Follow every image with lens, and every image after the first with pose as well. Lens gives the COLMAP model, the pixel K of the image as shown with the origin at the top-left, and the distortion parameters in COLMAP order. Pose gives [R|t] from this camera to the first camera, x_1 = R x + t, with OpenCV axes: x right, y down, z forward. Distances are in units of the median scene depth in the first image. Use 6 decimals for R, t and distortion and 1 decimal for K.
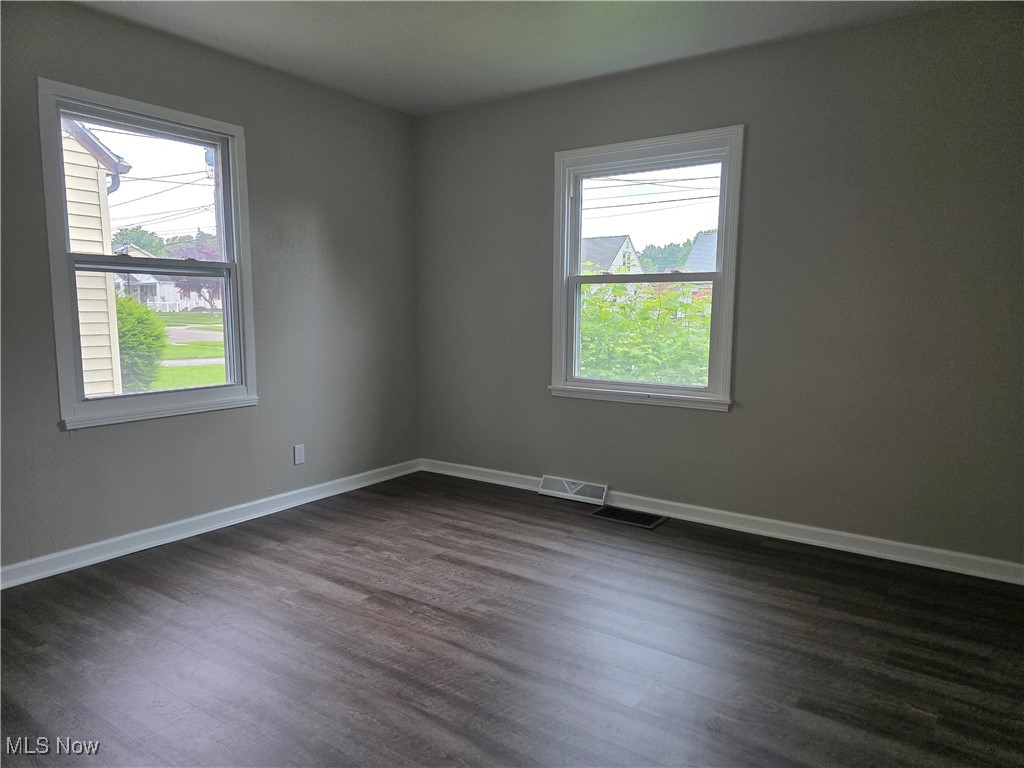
lens RADIAL K [[684.6, 0, 514.1], [0, 684.6, 388.0], [0, 0, 1]] dist [0.051290, -0.039185]
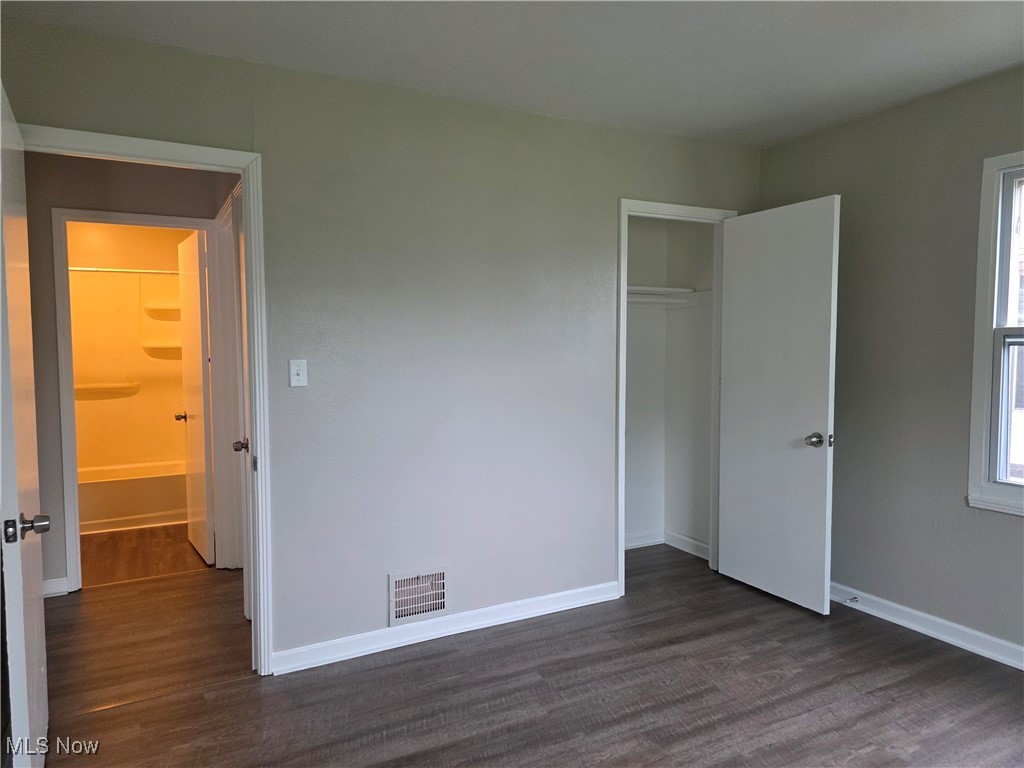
lens RADIAL K [[684.6, 0, 504.1], [0, 684.6, 384.5], [0, 0, 1]] dist [0.051290, -0.039185]
pose [[-0.458902, 0.047814, -0.887199, 0.522378], [-0.112079, 0.987459, 0.111190, -0.144356], [0.881389, 0.150462, -0.447788, 0.821702]]
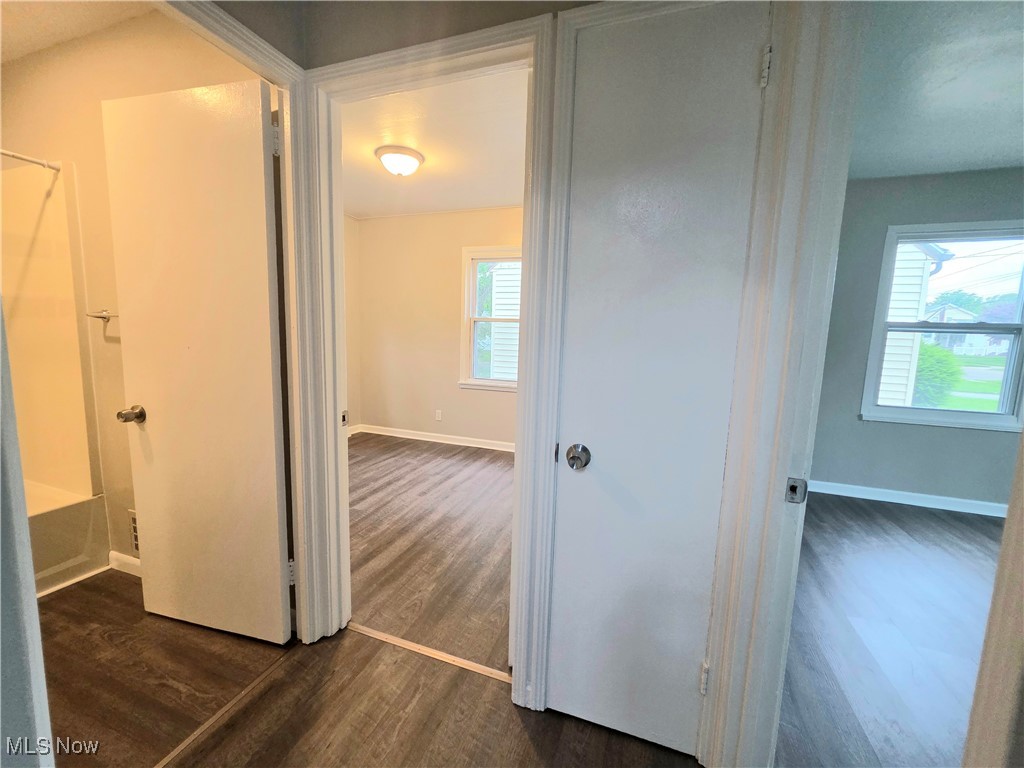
lens RADIAL K [[408.3, 0, 511.8], [0, 408.3, 381.7], [0, 0, 1]] dist [-0.003864, 0.002147]
pose [[0.256609, 0.119038, -0.959157, 0.122637], [-0.146529, 0.985707, 0.083131, 0.008412], [0.955344, 0.119212, 0.270383, -0.163307]]
